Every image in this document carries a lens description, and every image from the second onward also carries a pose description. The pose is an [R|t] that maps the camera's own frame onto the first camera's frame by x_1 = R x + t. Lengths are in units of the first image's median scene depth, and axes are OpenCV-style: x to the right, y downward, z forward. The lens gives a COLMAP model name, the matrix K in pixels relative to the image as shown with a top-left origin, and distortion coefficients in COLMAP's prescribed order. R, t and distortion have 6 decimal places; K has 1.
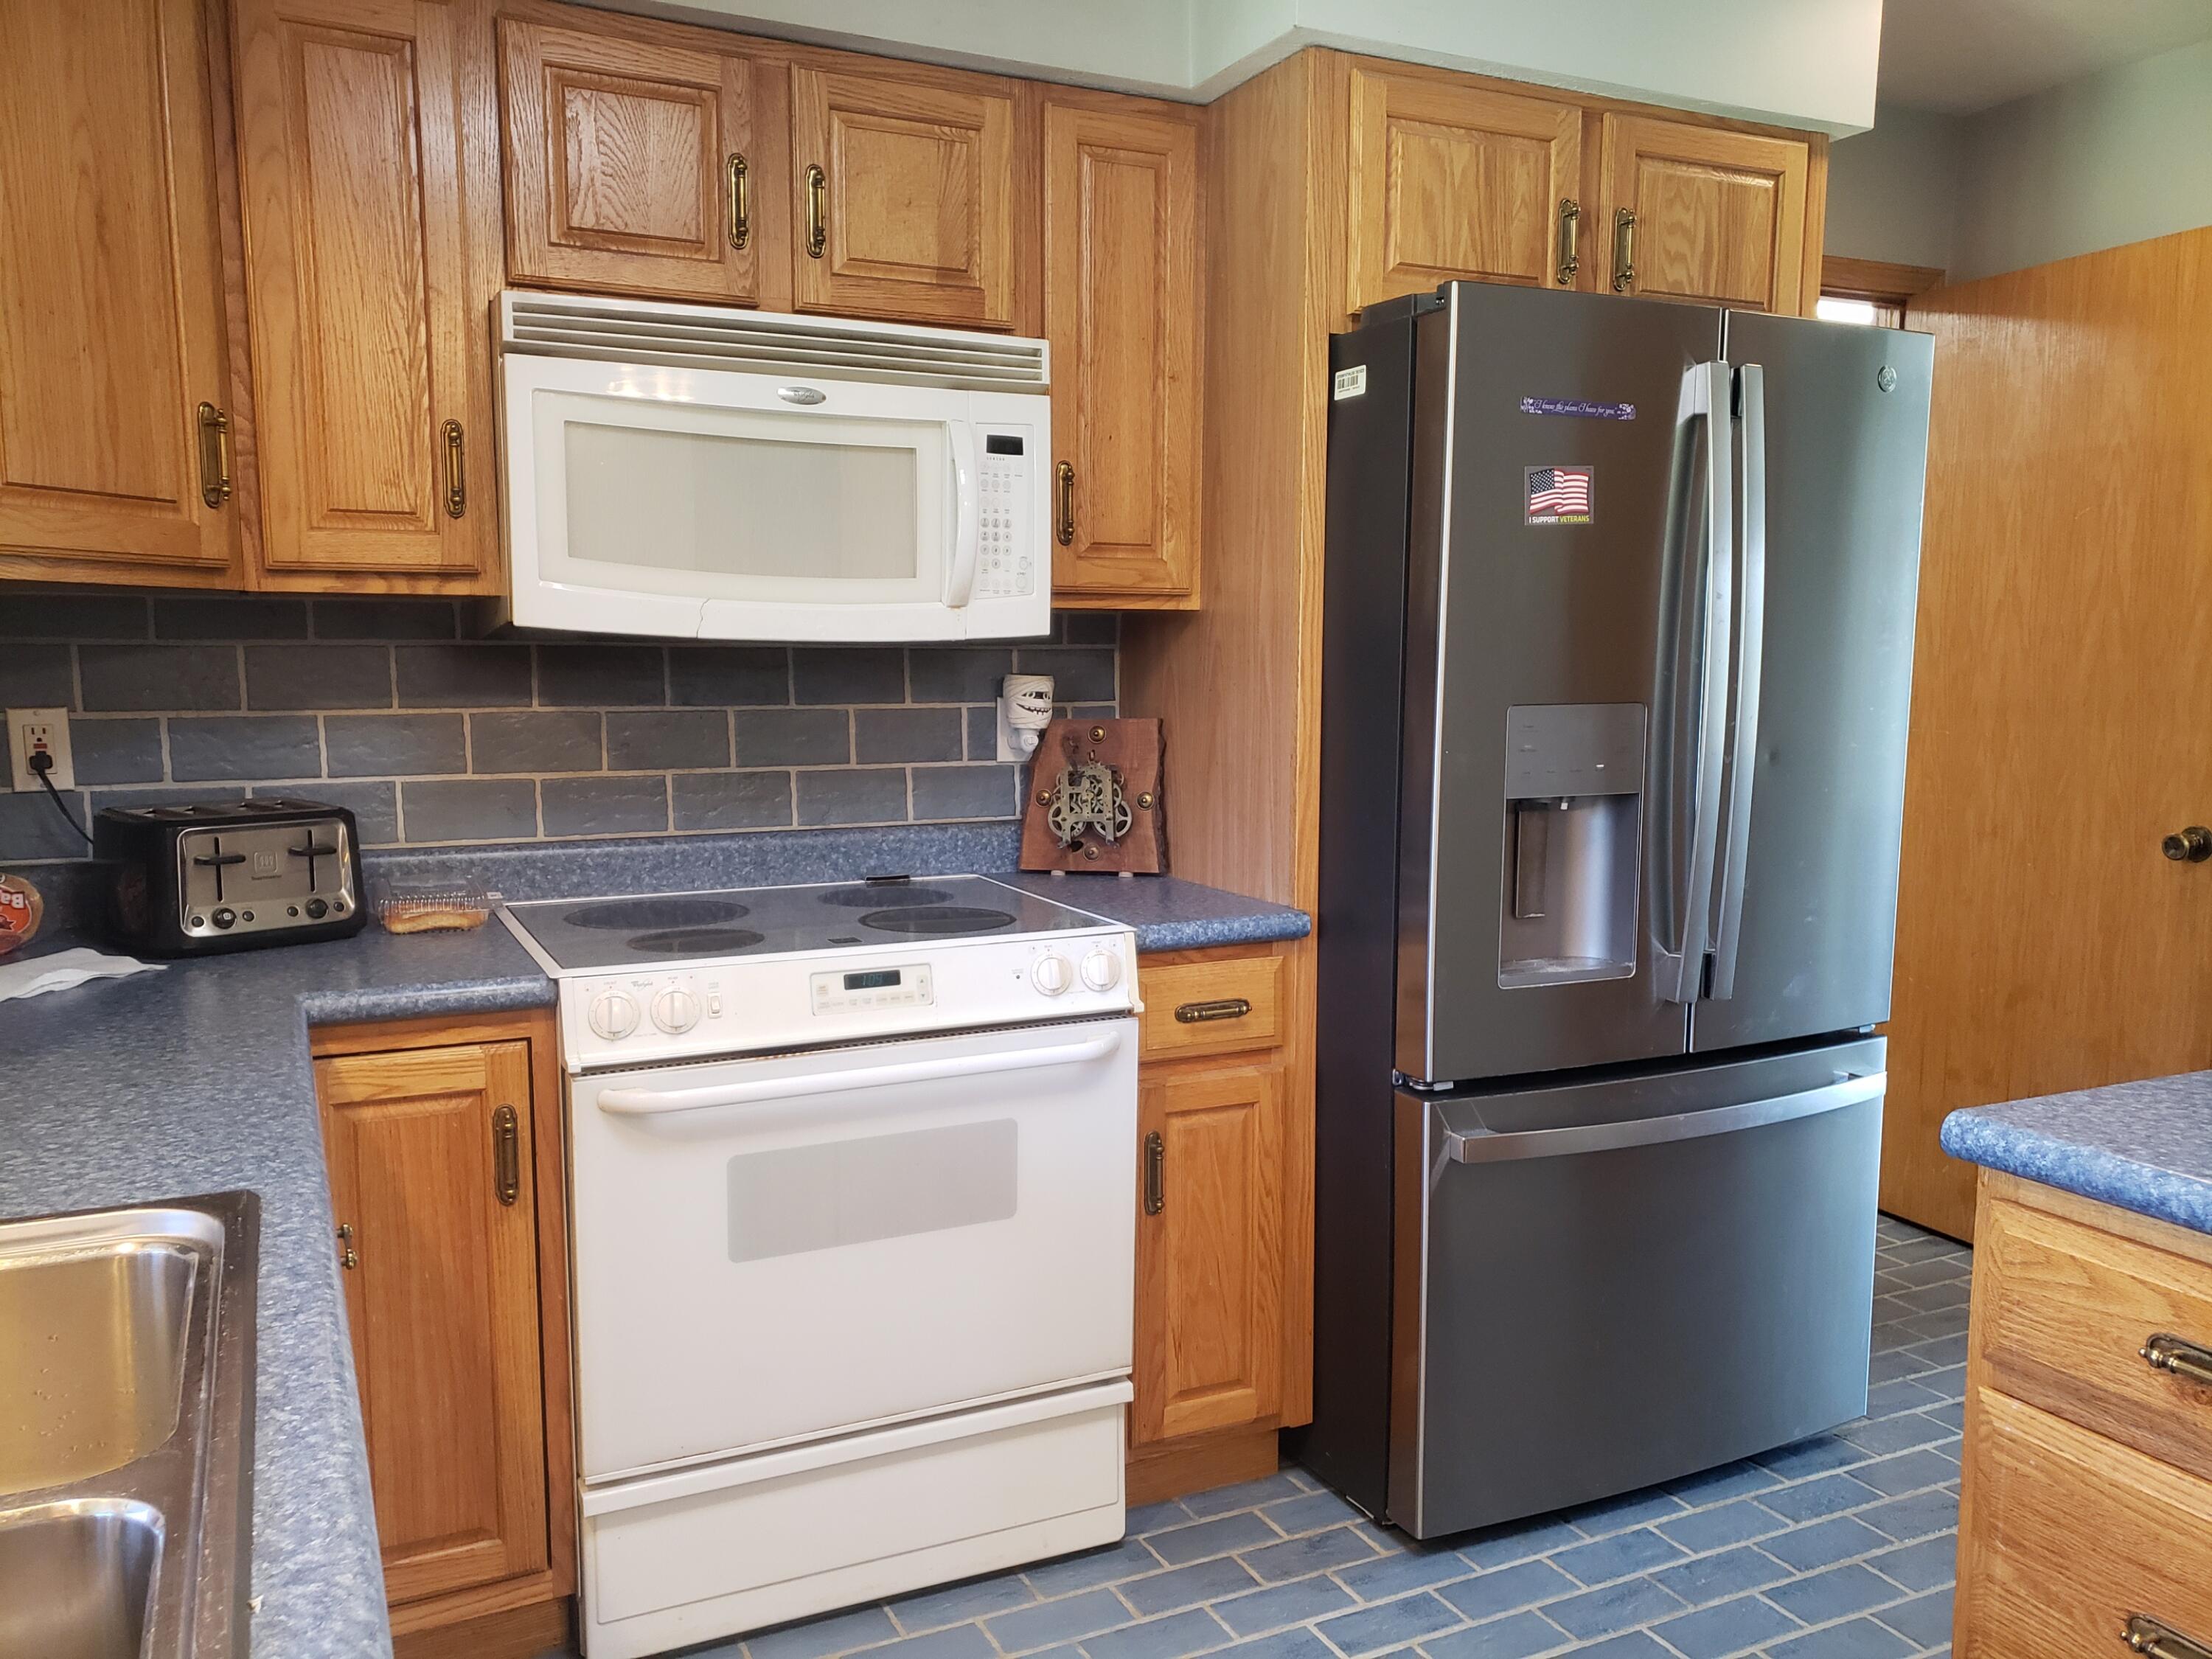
lens RADIAL K [[1694.6, 0, 1103.9], [0, 1694.6, 874.1], [0, 0, 1]] dist [-0.011714, 0.046163]
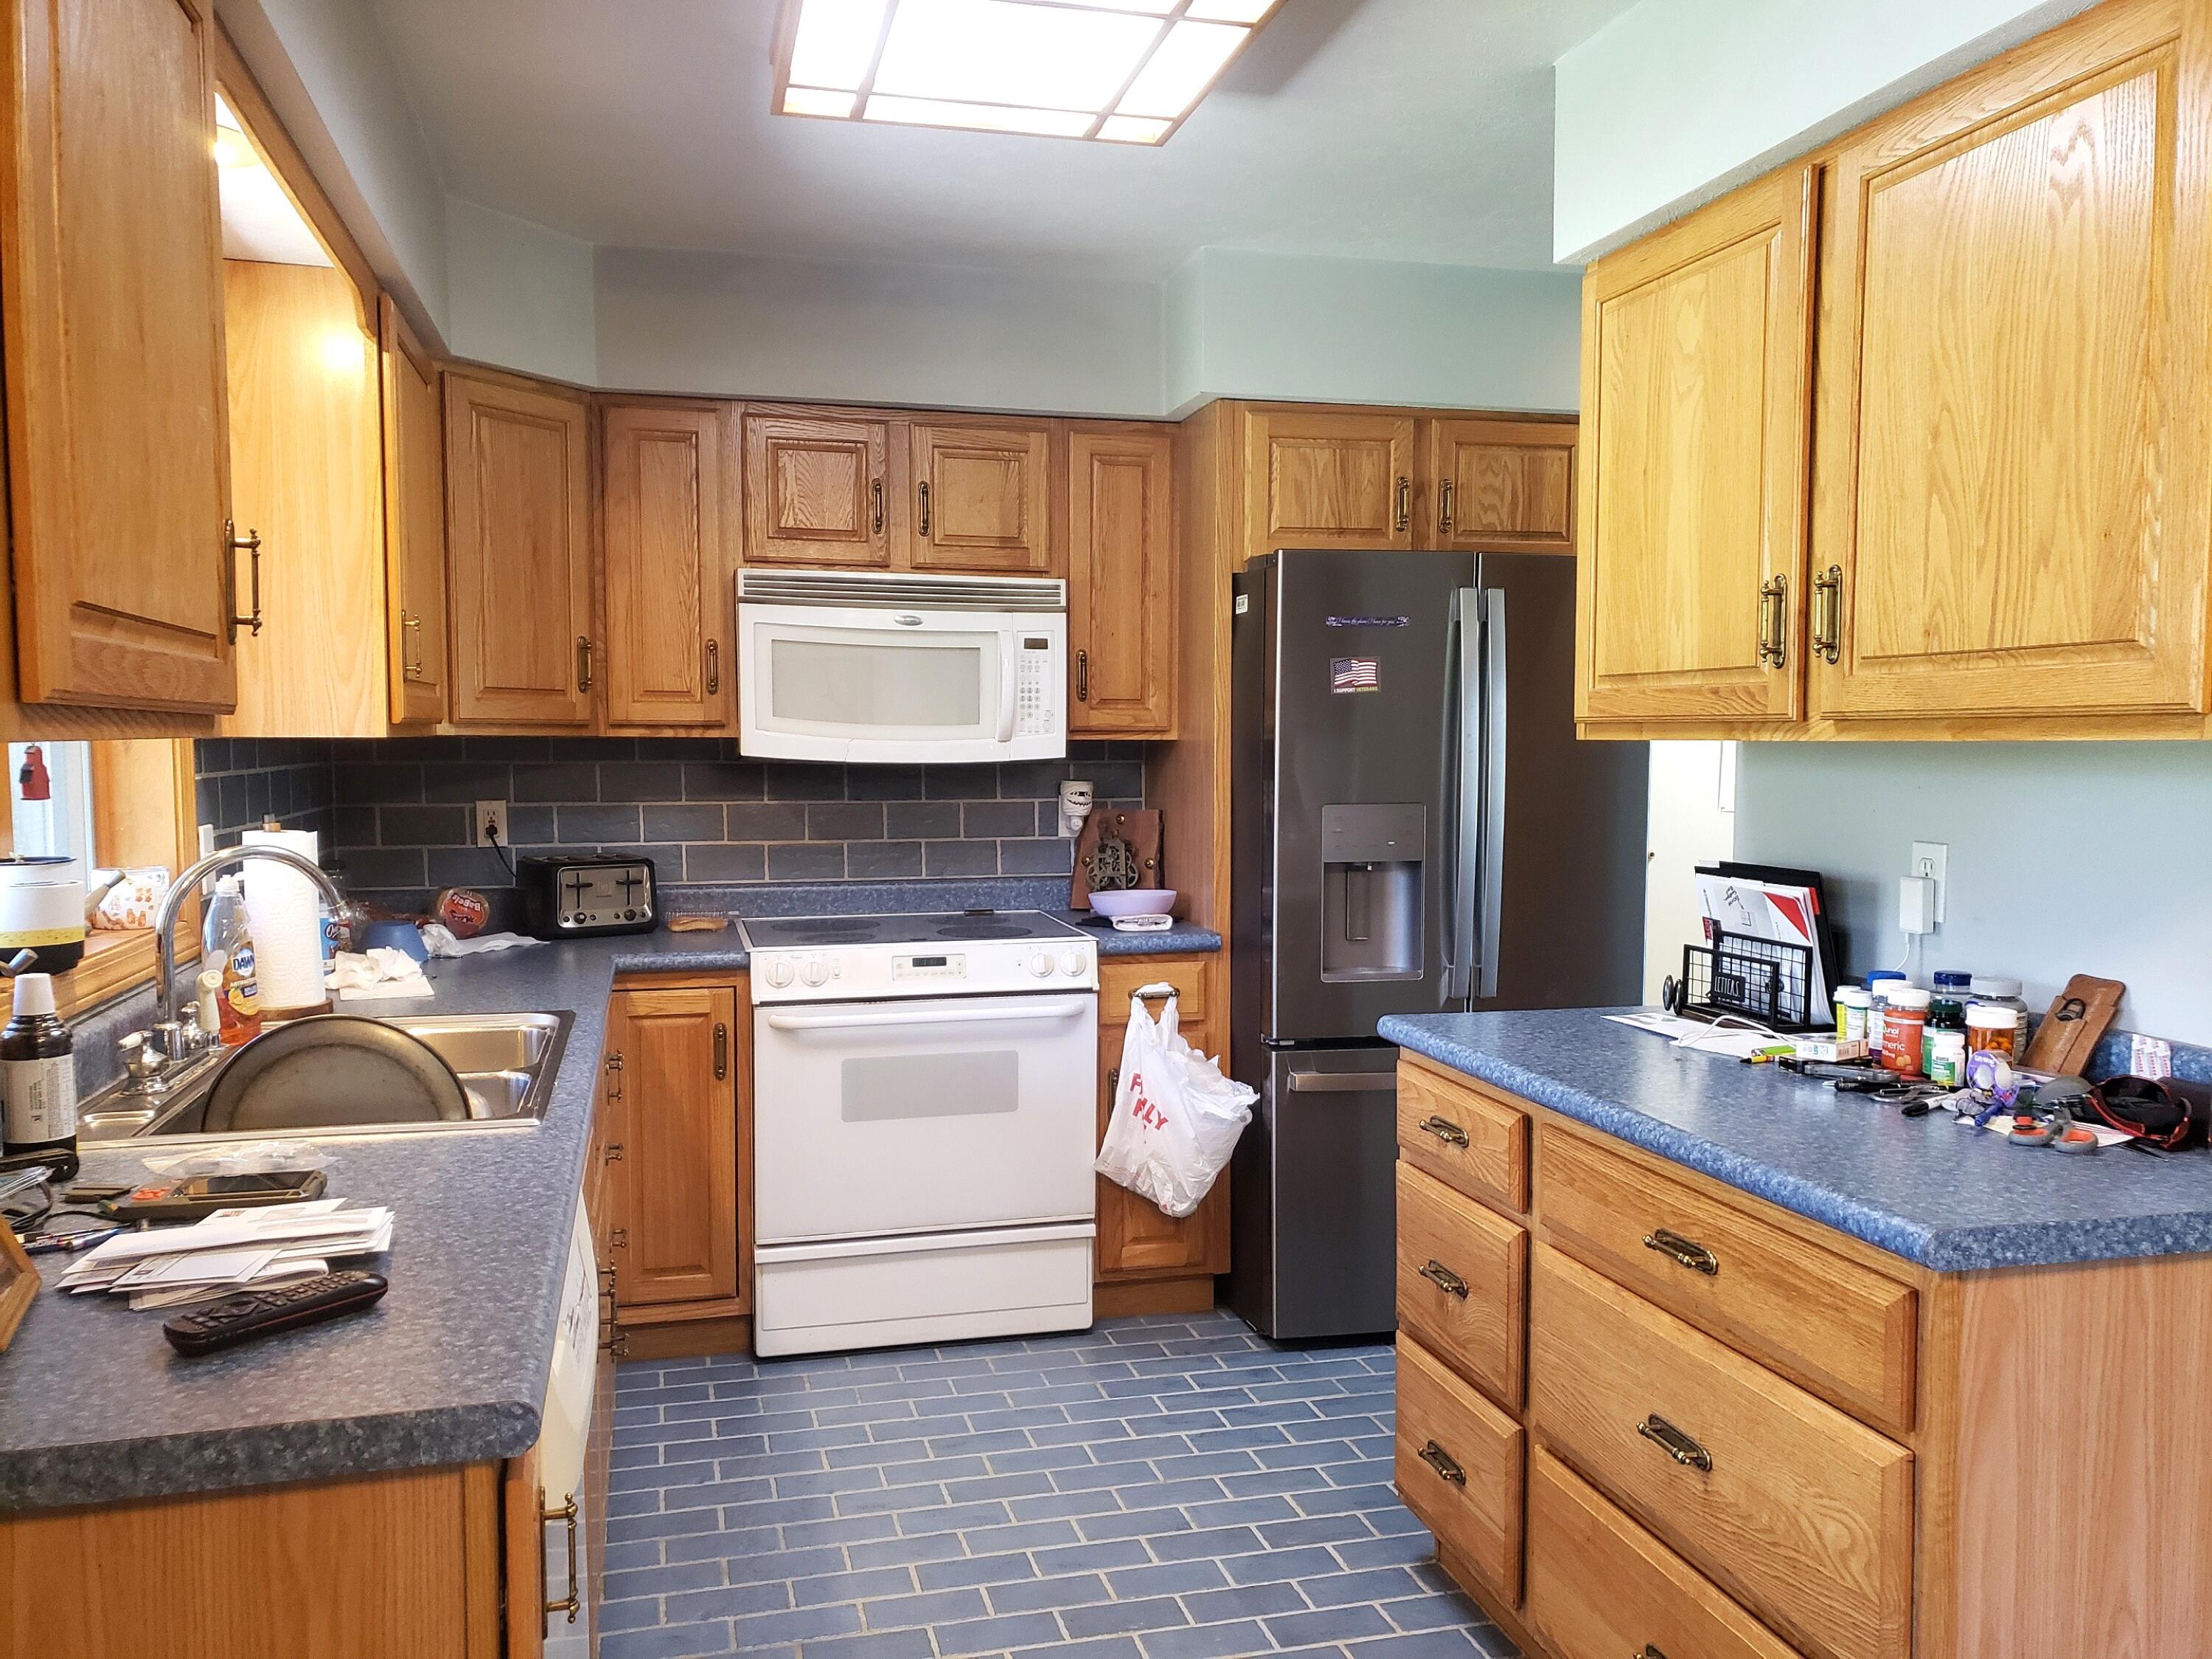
lens RADIAL K [[1679.0, 0, 1109.6], [0, 1679.0, 866.1], [0, 0, 1]] dist [0.052773, -0.029044]
pose [[0.980604, 0.013600, -0.195528, 0.341516], [-0.024061, 0.998397, -0.051228, 0.044259], [0.194518, 0.054939, 0.979359, -0.580681]]
